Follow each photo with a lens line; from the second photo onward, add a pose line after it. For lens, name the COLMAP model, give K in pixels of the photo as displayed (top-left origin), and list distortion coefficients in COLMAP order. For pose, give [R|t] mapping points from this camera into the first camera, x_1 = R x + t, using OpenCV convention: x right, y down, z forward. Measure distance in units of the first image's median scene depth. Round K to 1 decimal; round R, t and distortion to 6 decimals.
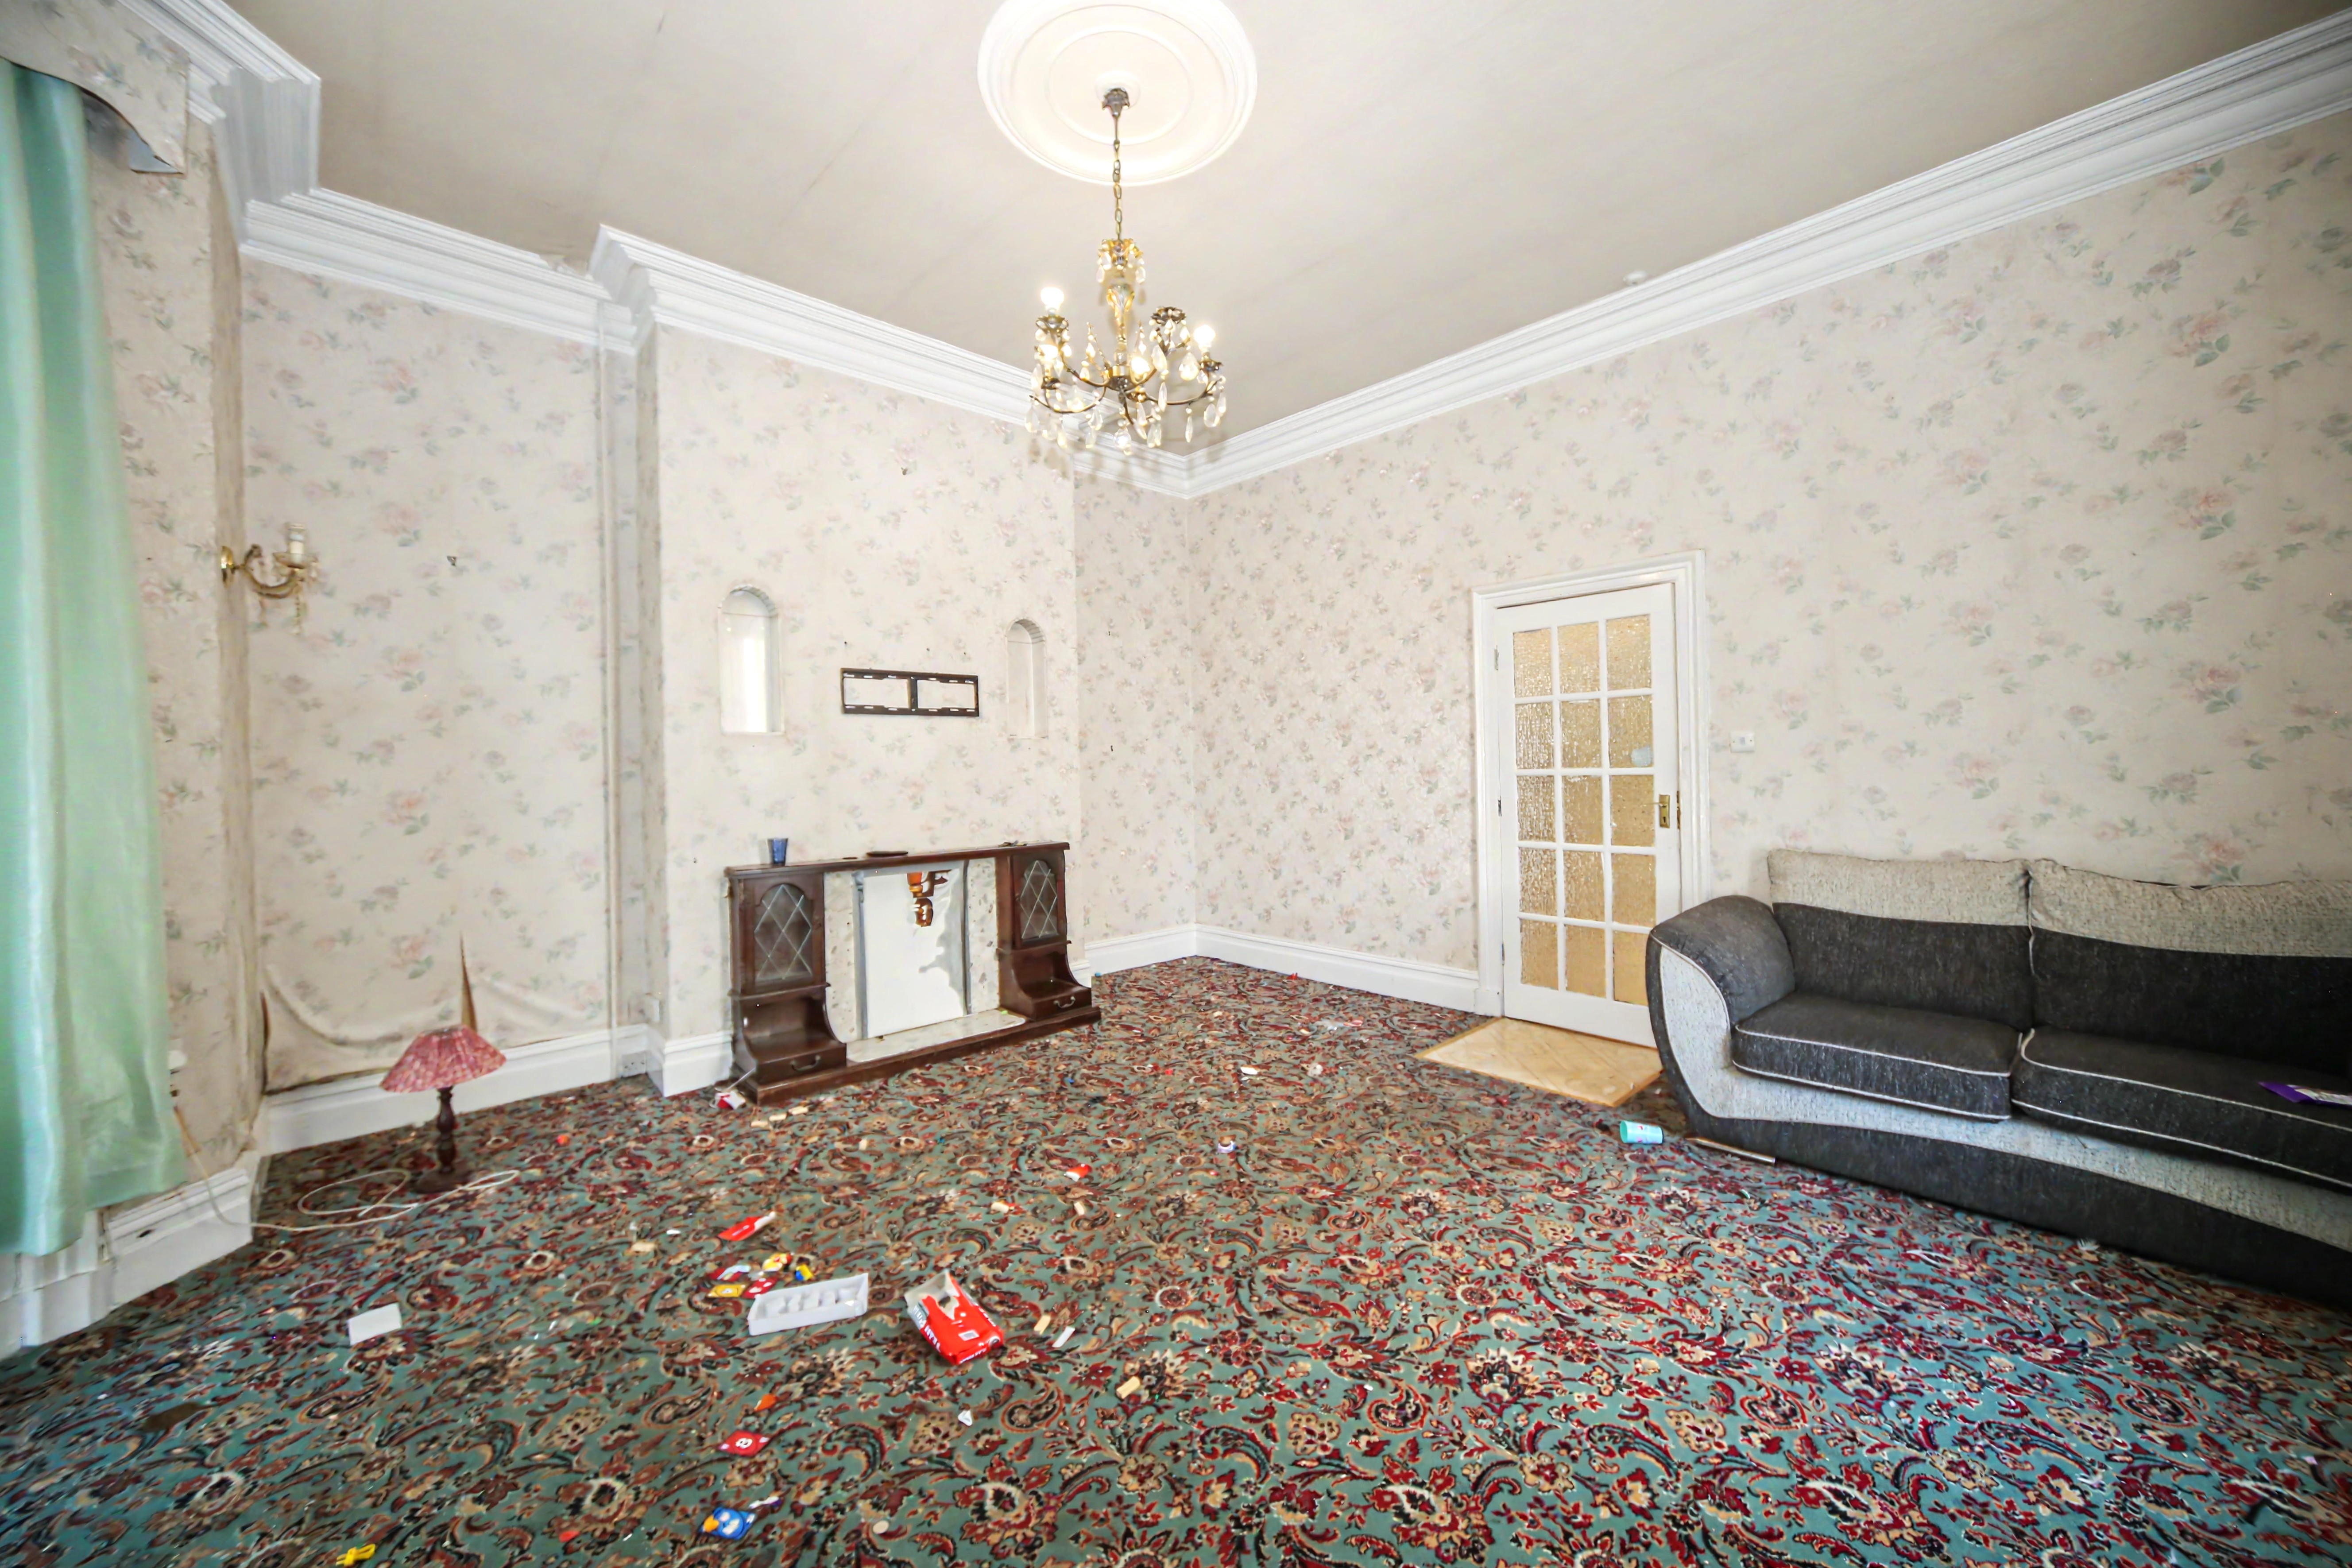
lens RADIAL K [[863.7, 0, 1186.4], [0, 863.7, 773.1], [0, 0, 1]] dist [-0.009398, 0.000058]
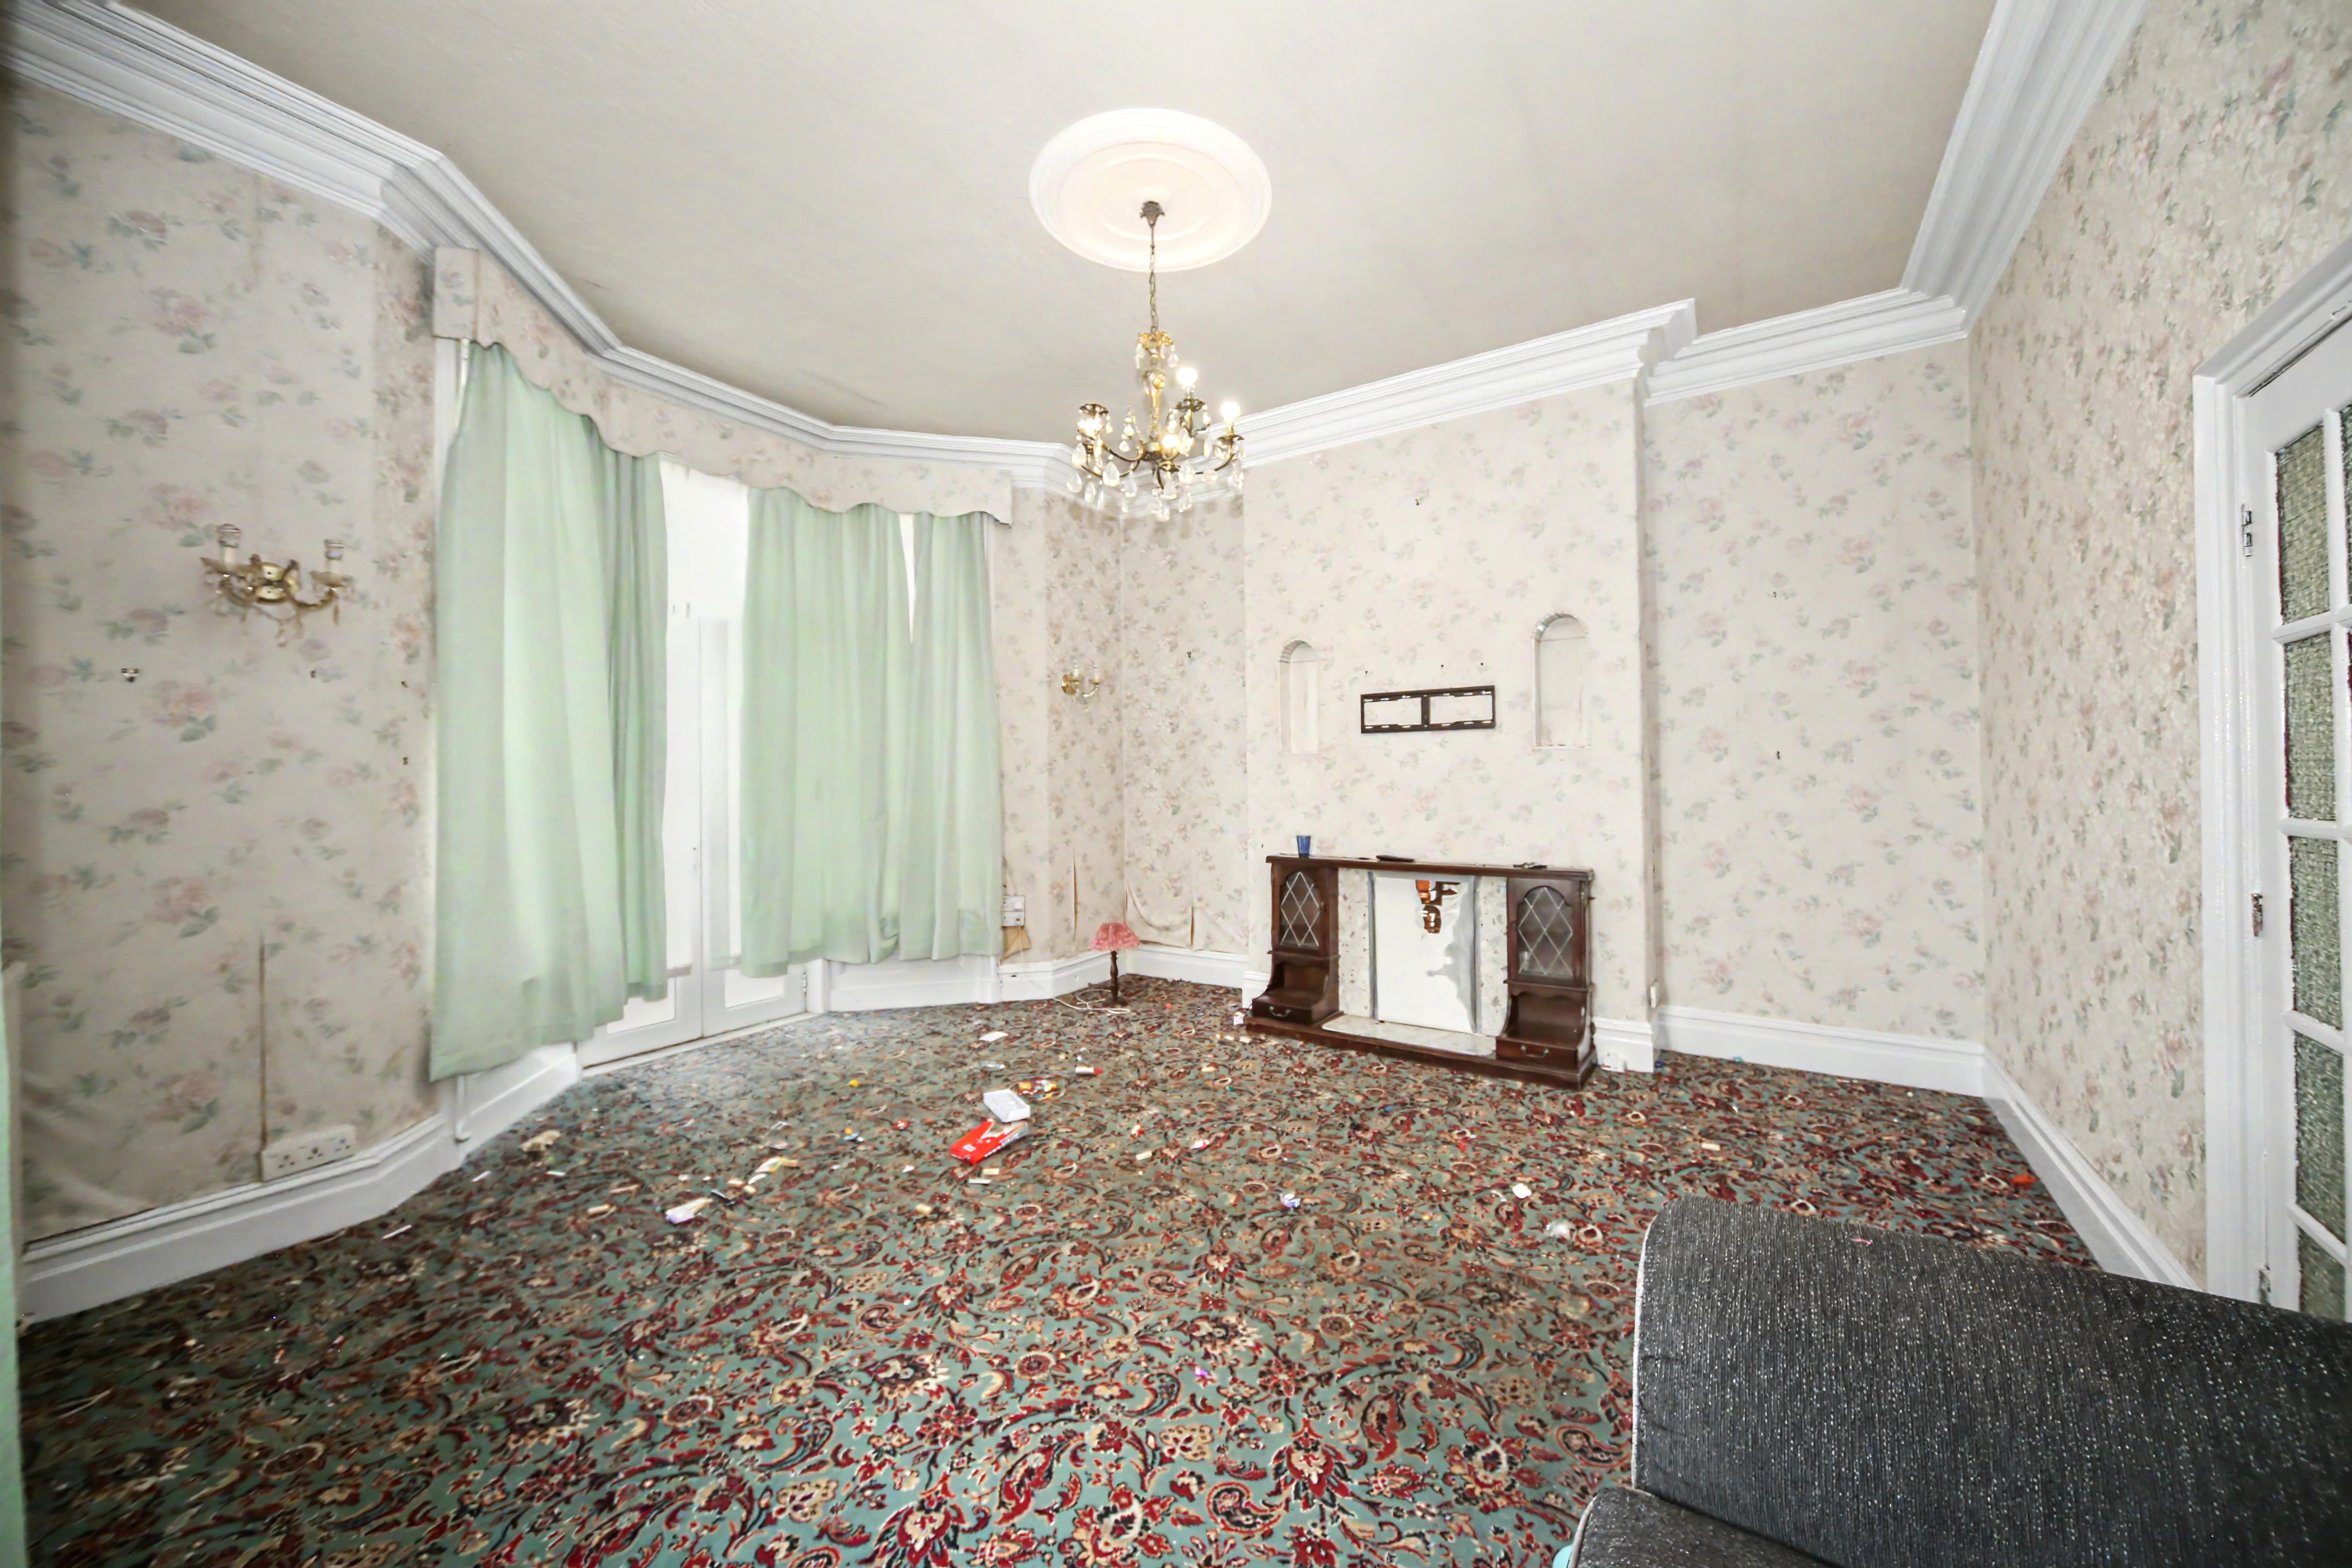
lens RADIAL K [[863.7, 0, 1187.9], [0, 863.7, 775.7], [0, 0, 1]] dist [-0.009398, 0.000058]
pose [[0.242871, 0.015237, -0.969939, 0.787364], [-0.001541, 0.999881, 0.015322, -0.034777], [0.970057, -0.002226, 0.242865, 0.571519]]
